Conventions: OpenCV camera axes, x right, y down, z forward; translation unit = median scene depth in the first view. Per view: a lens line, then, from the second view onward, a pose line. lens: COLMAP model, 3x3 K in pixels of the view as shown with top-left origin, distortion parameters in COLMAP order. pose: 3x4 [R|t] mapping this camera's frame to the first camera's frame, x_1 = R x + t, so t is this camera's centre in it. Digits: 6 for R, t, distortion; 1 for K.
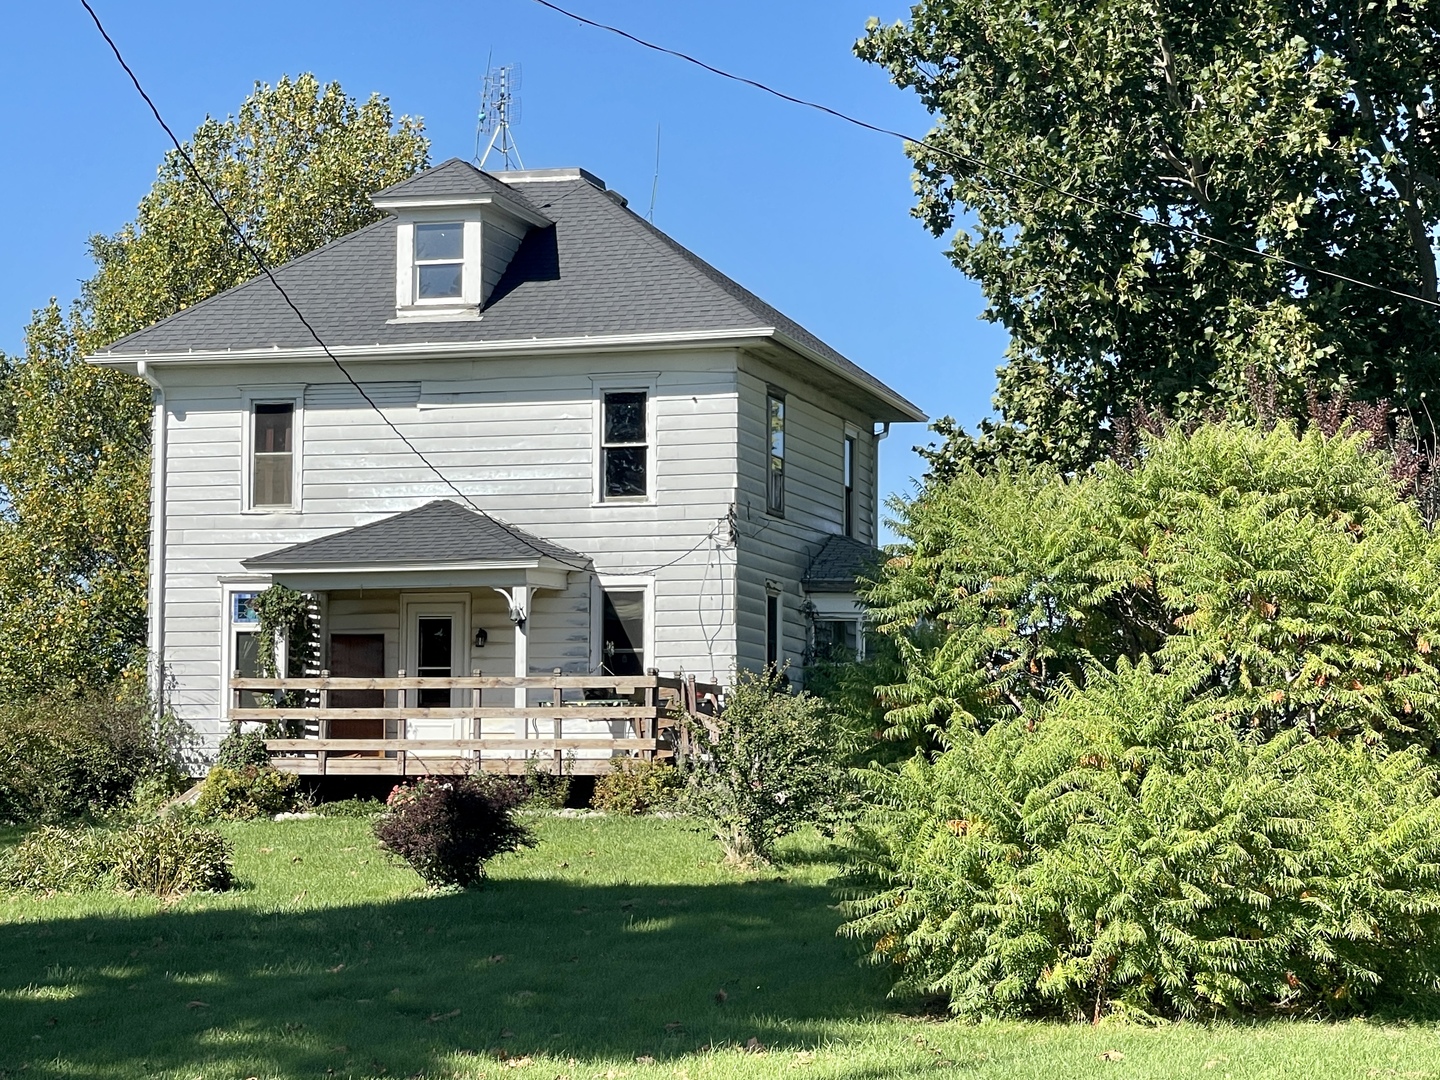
lens RADIAL K [[3681.9, 0, 687.5], [0, 3681.9, 536.1], [0, 0, 1]] dist [0.029208, 2.875014]
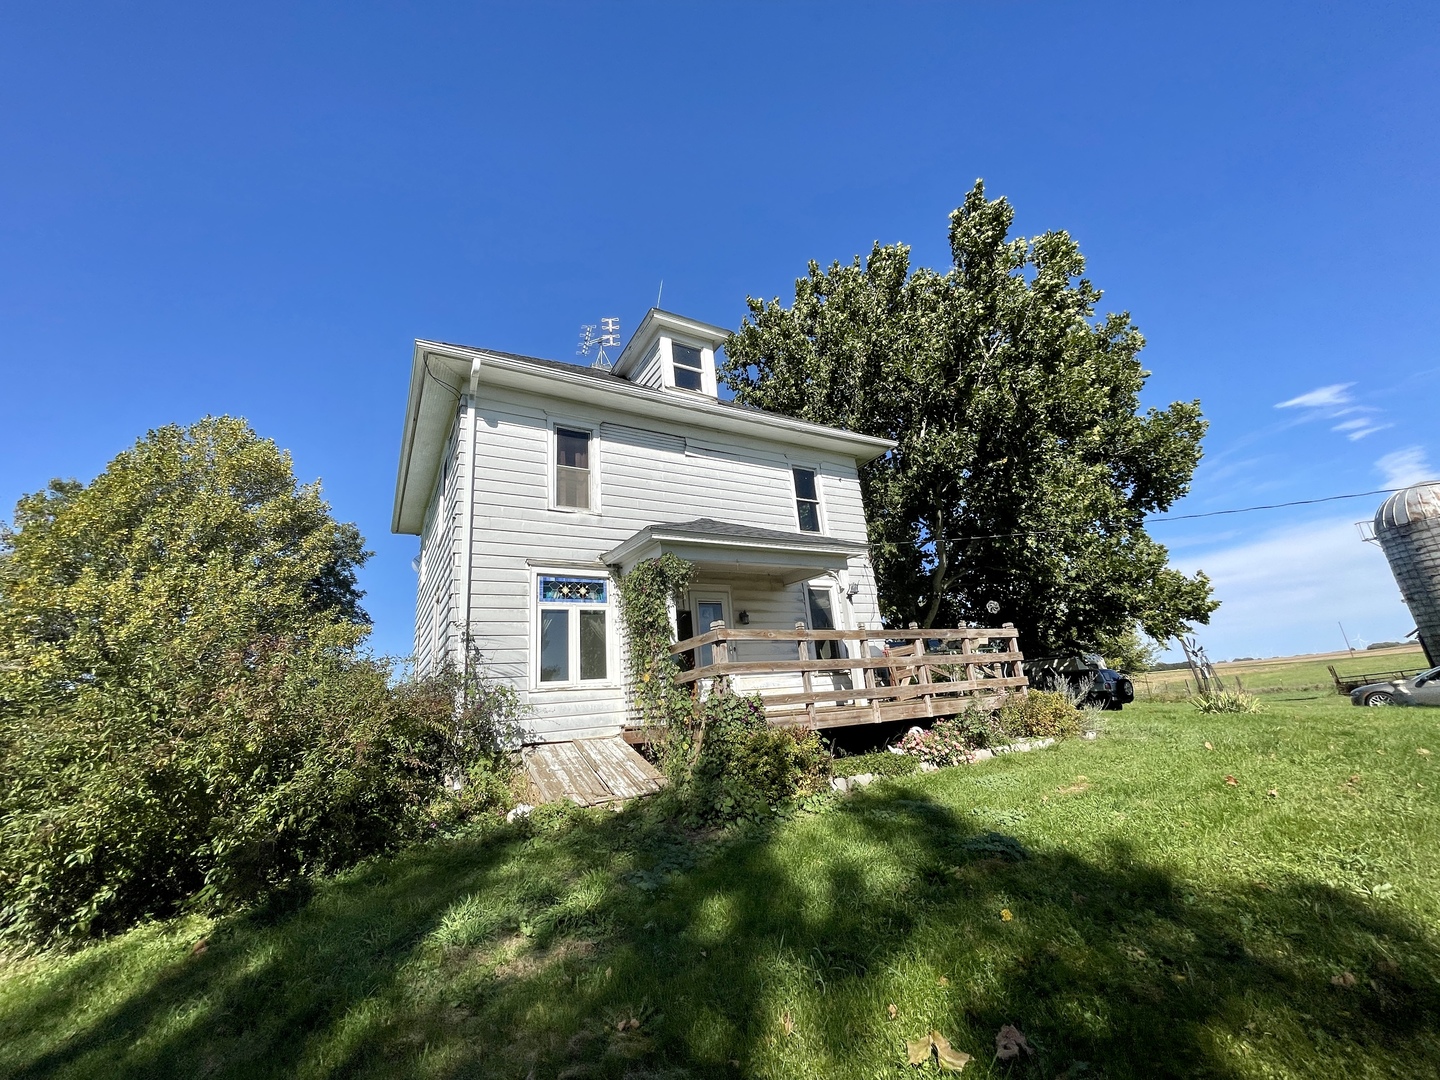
lens RADIAL K [[576.8, 0, 720.0], [0, 576.8, 540.0], [0, 0, 1]] dist [-0.000398, 0.000674]
pose [[0.686110, 0.144448, 0.713013, -0.215227], [0.024650, 0.974911, -0.221225, 0.045819], [-0.727080, 0.169360, 0.665336, 0.847402]]
